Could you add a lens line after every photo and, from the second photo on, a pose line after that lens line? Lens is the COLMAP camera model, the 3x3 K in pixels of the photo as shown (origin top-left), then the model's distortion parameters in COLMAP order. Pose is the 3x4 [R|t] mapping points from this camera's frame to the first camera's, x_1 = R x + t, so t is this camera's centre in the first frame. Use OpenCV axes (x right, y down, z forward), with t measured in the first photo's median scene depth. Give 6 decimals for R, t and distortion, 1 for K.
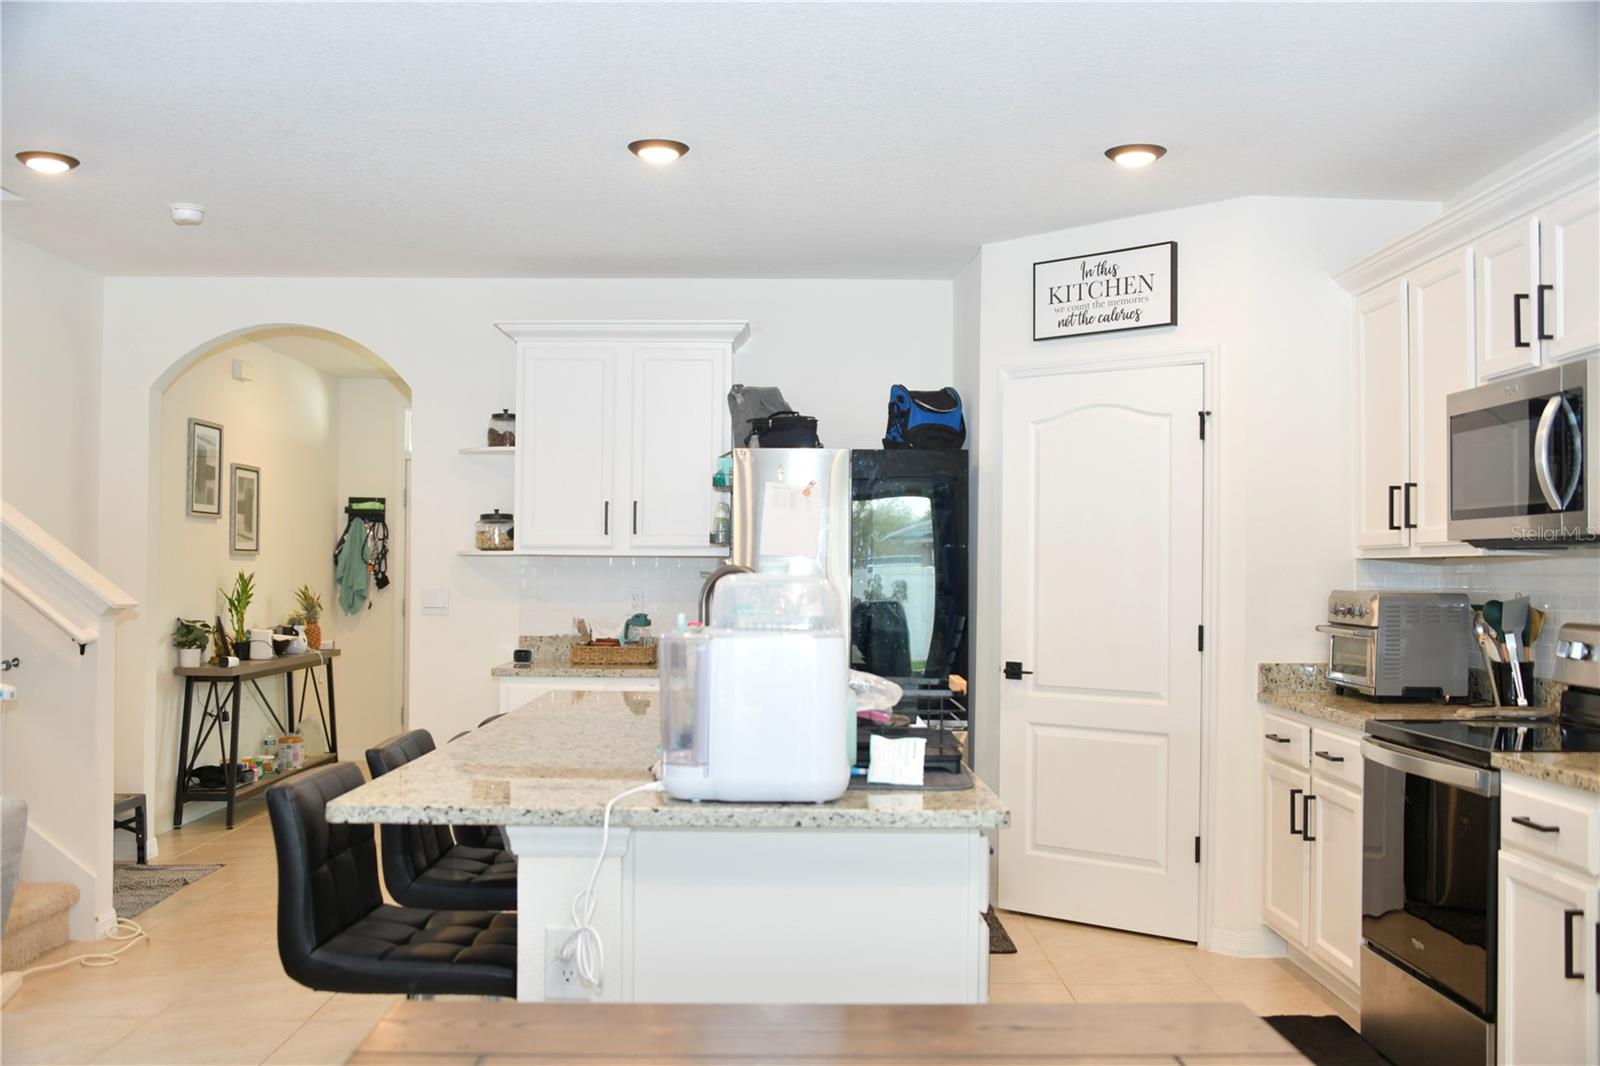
lens RADIAL K [[1492.5, 0, 800.0], [0, 1492.5, 533.0], [0, 0, 1]] dist [-0.020855, -0.014292]
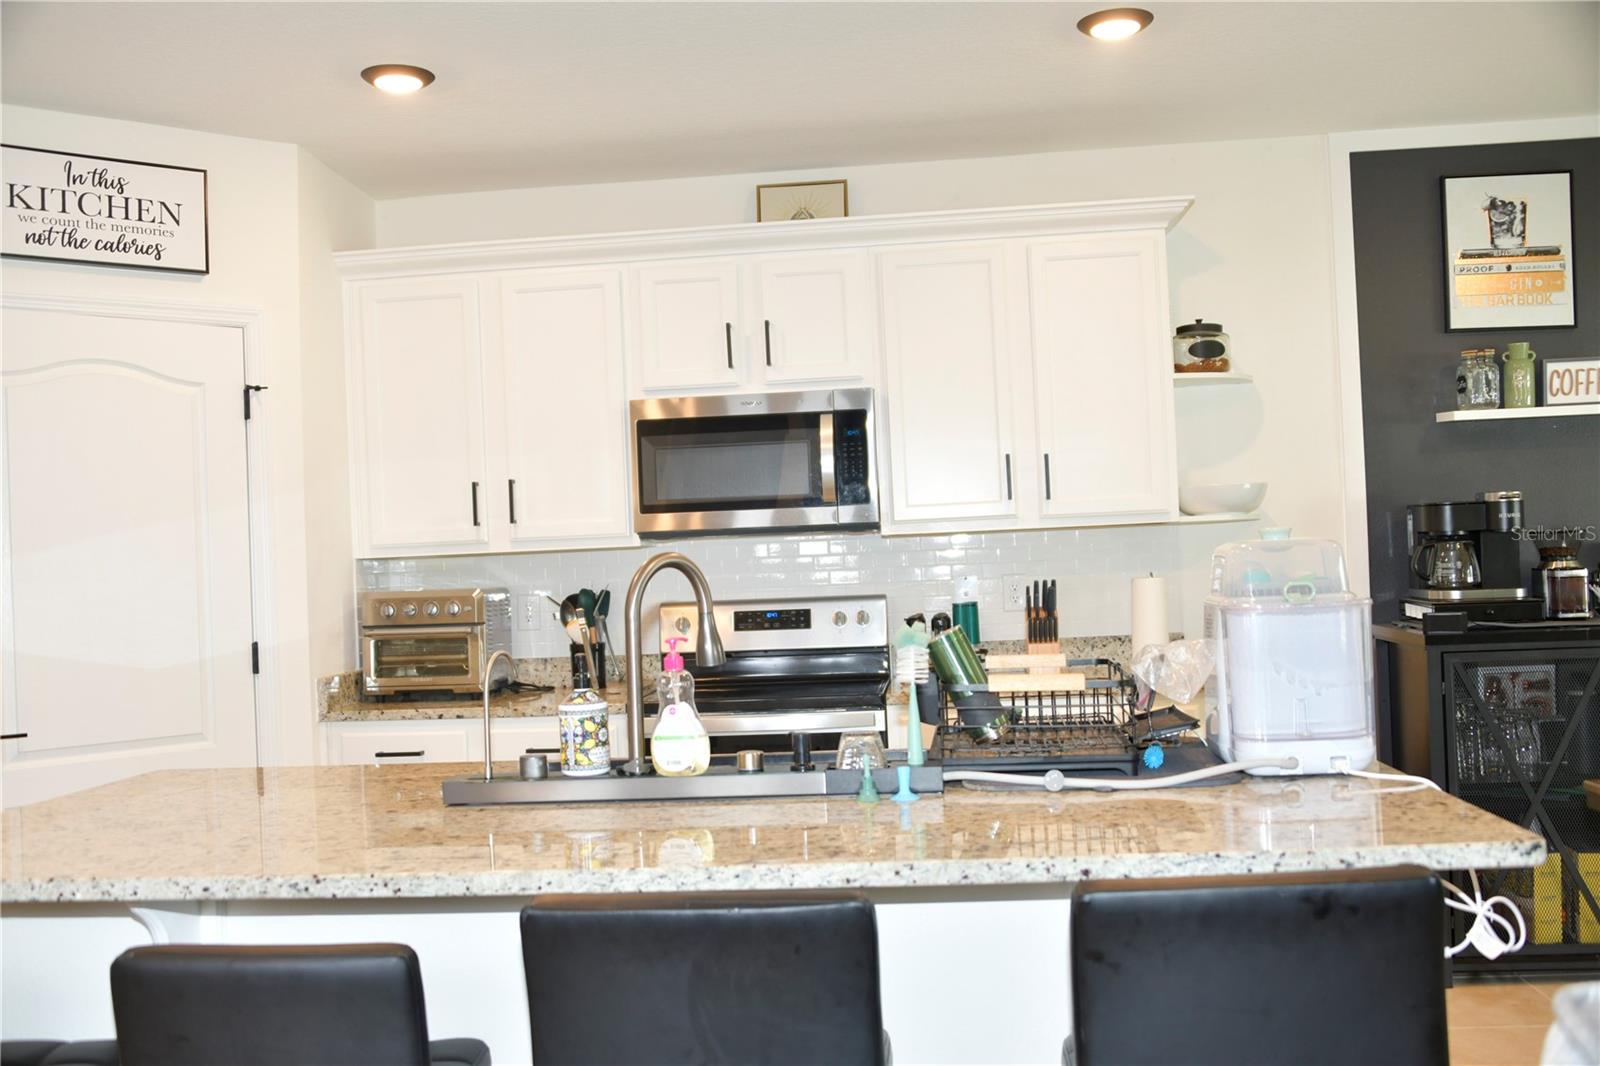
lens RADIAL K [[1491.8, 0, 792.0], [0, 1491.8, 545.7], [0, 0, 1]] dist [-0.037063, 0.001364]
pose [[0.113901, -0.006021, 0.993474, -0.485542], [0.020609, 0.999781, 0.003696, 0.010599], [-0.993278, 0.020054, 0.114000, 0.567024]]
